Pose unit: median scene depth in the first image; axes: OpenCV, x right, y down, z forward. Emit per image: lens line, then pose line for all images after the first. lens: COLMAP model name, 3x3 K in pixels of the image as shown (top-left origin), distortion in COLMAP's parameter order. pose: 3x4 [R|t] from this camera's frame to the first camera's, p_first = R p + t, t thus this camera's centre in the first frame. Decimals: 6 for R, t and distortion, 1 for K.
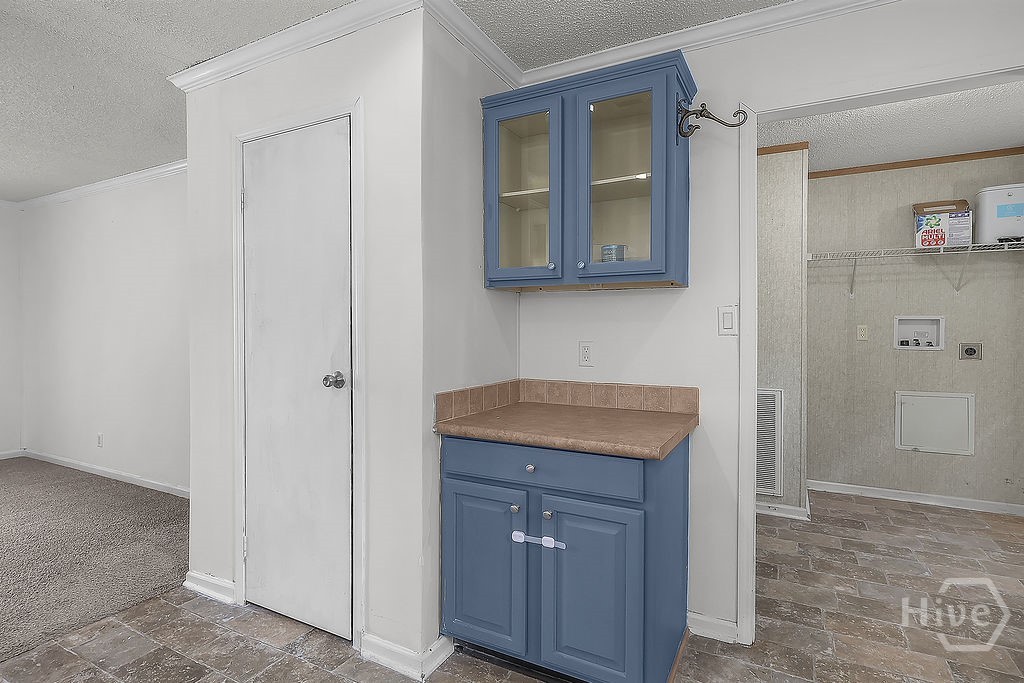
lens RADIAL K [[518.0, 0, 485.0], [0, 518.0, 334.9], [0, 0, 1]] dist [0.003899, 0.001178]
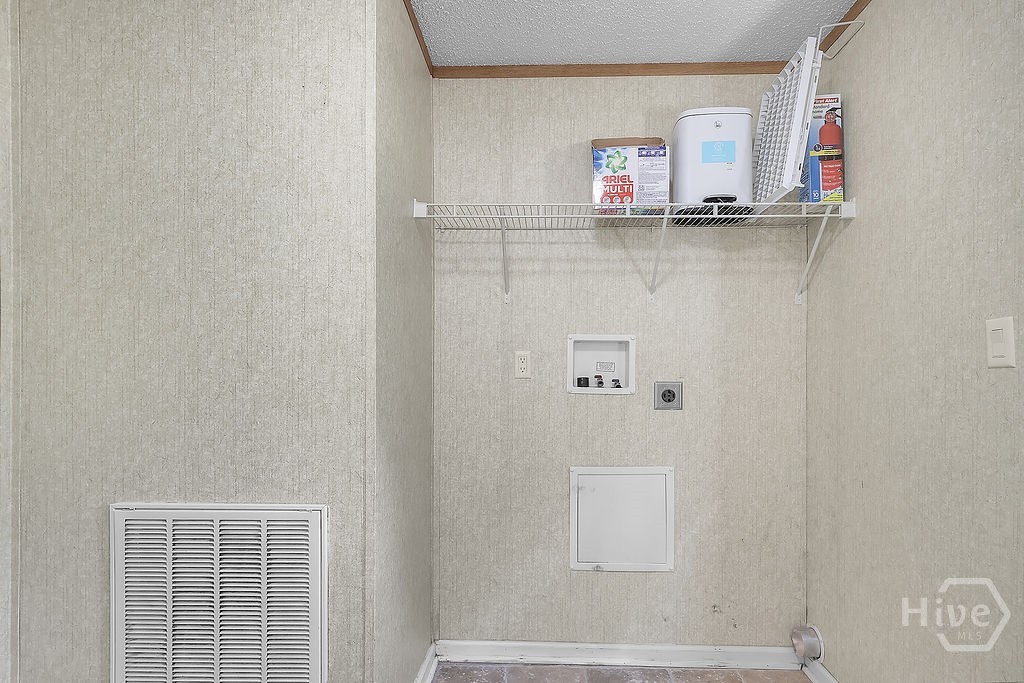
lens RADIAL K [[526.4, 0, 536.3], [0, 526.4, 363.8], [0, 0, 1]] dist [-0.003452, -0.000482]
pose [[0.872636, -0.003465, 0.488358, 0.501683], [0.004722, 0.999988, -0.001344, -0.004210], [-0.488348, 0.003479, 0.872642, 0.542317]]
